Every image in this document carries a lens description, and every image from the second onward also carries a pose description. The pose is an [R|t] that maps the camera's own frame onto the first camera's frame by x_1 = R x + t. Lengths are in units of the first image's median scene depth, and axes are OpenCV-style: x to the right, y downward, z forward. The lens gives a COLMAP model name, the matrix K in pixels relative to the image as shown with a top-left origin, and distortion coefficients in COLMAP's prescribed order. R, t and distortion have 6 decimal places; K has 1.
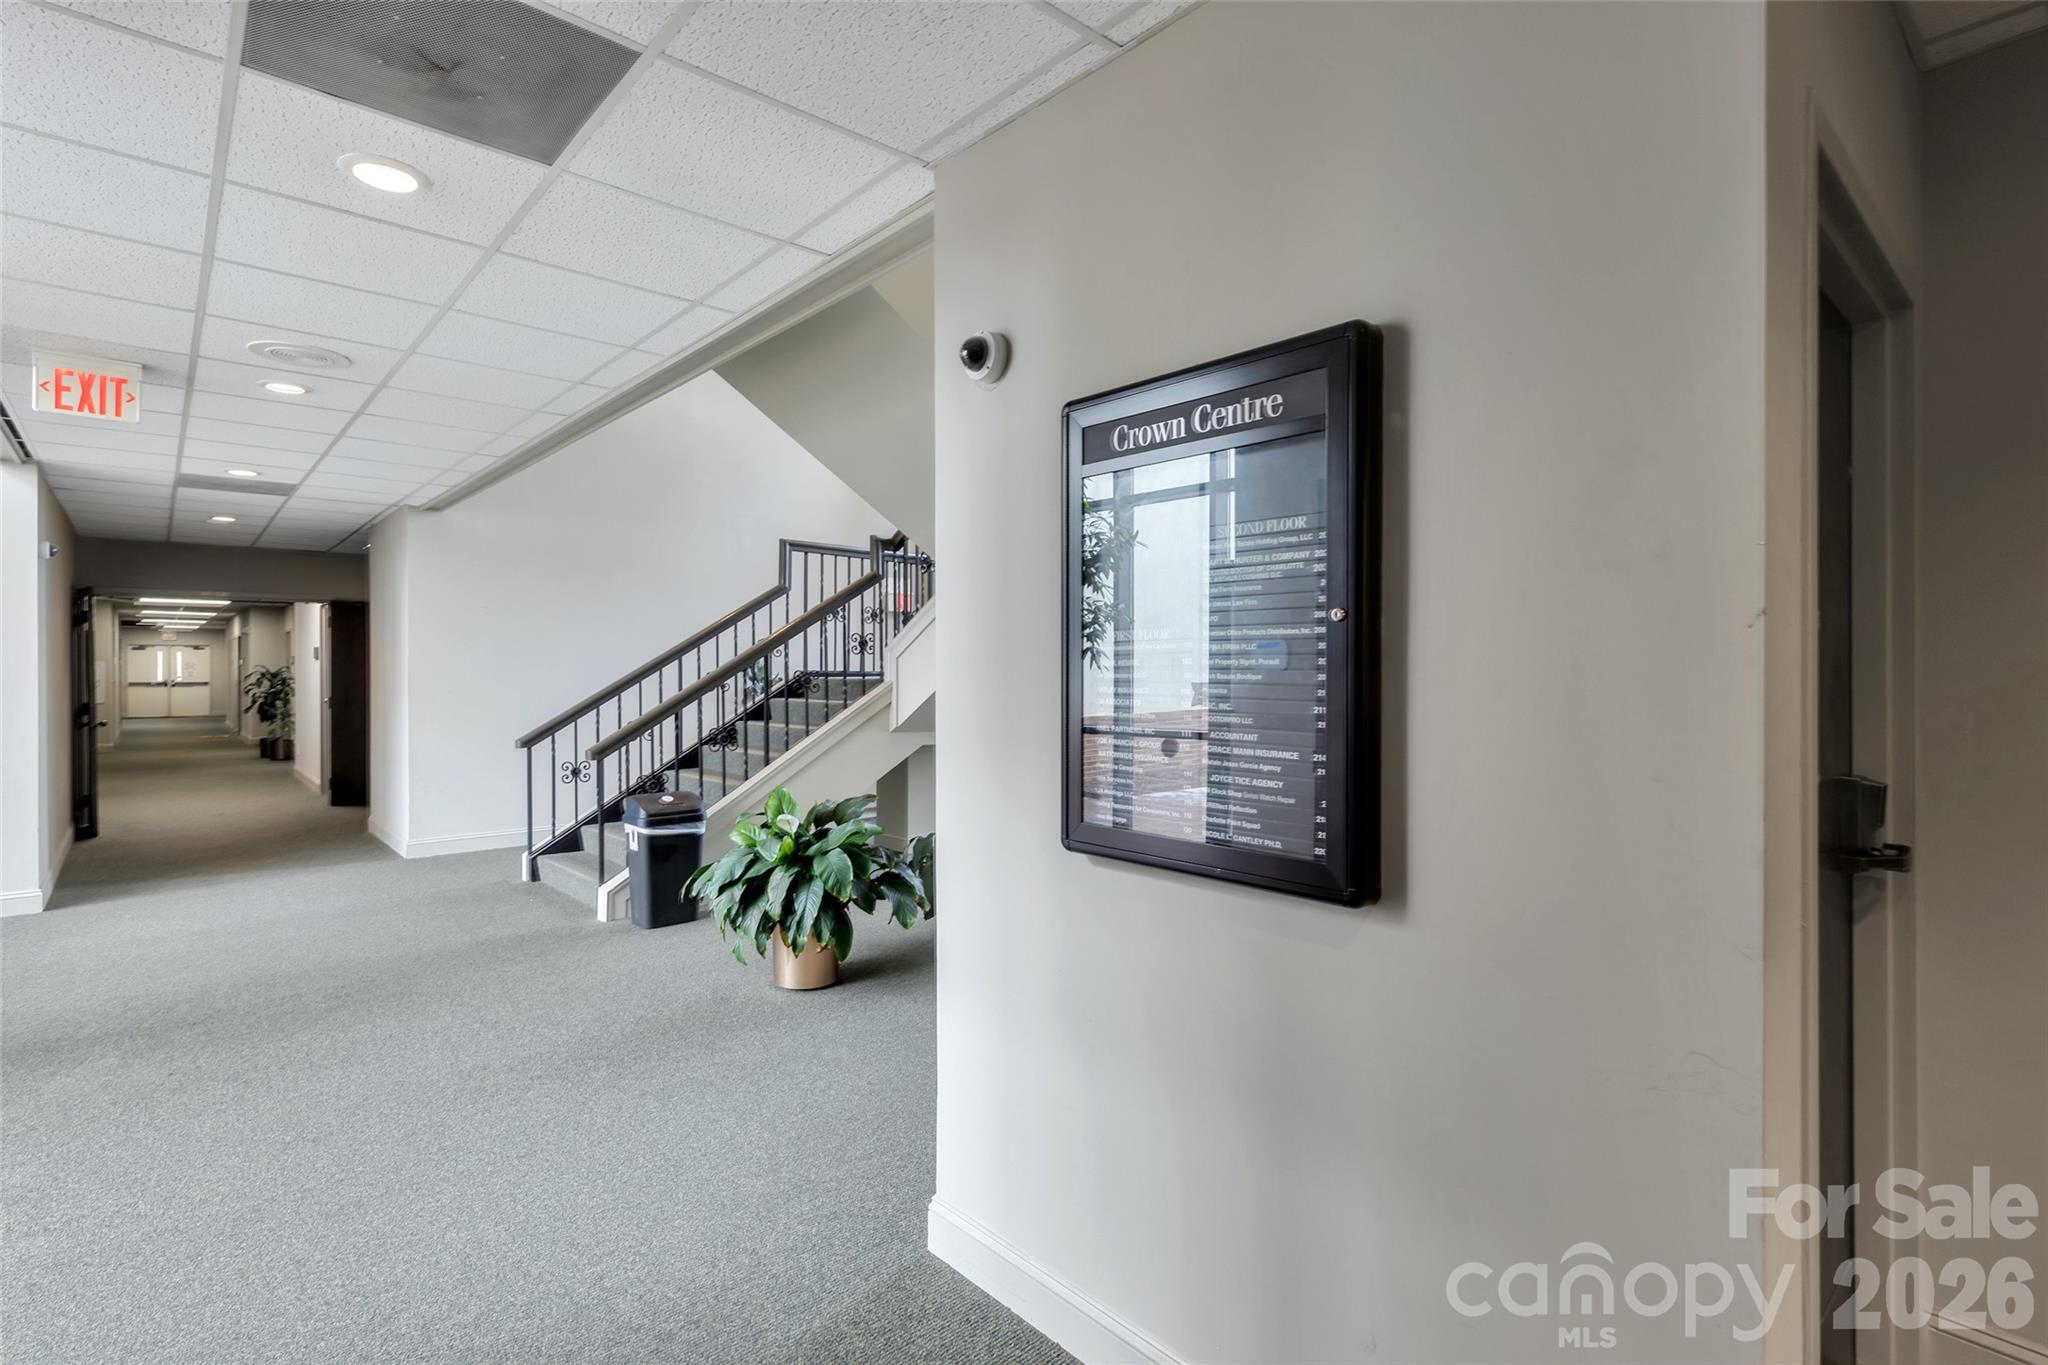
lens RADIAL K [[970.8, 0, 1039.5], [0, 970.8, 671.5], [0, 0, 1]] dist [0.000945, -0.000104]
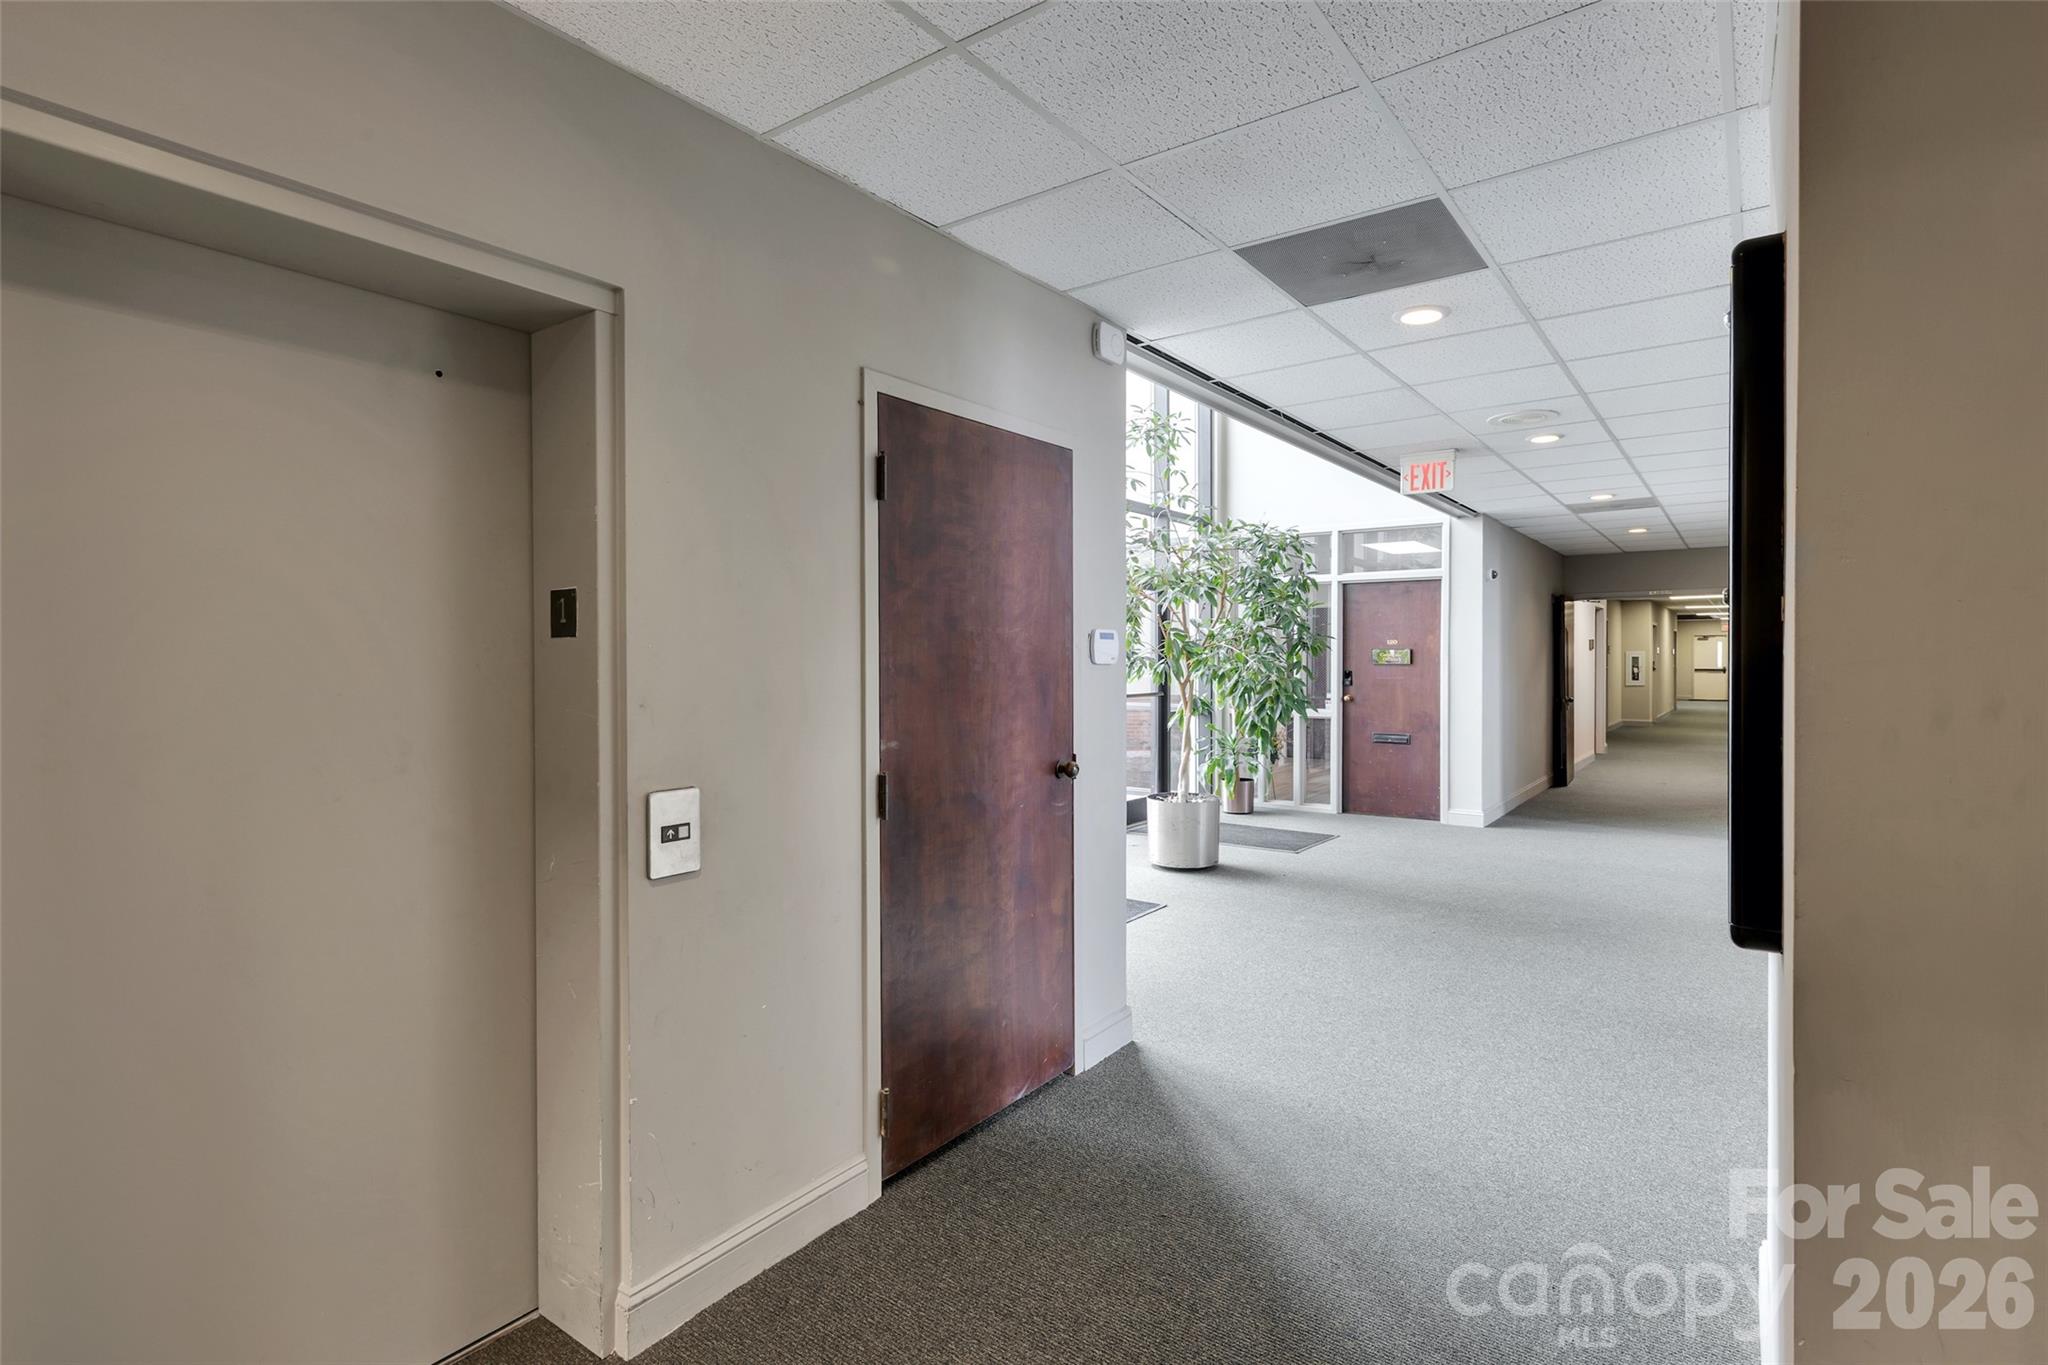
lens RADIAL K [[970.8, 0, 1039.5], [0, 970.8, 671.5], [0, 0, 1]] dist [0.000945, -0.000104]
pose [[0.213700, 0.012421, -0.976820, 0.367235], [0.000379, 0.999918, 0.012798, -0.002350], [0.976899, -0.003106, 0.213678, 0.085186]]
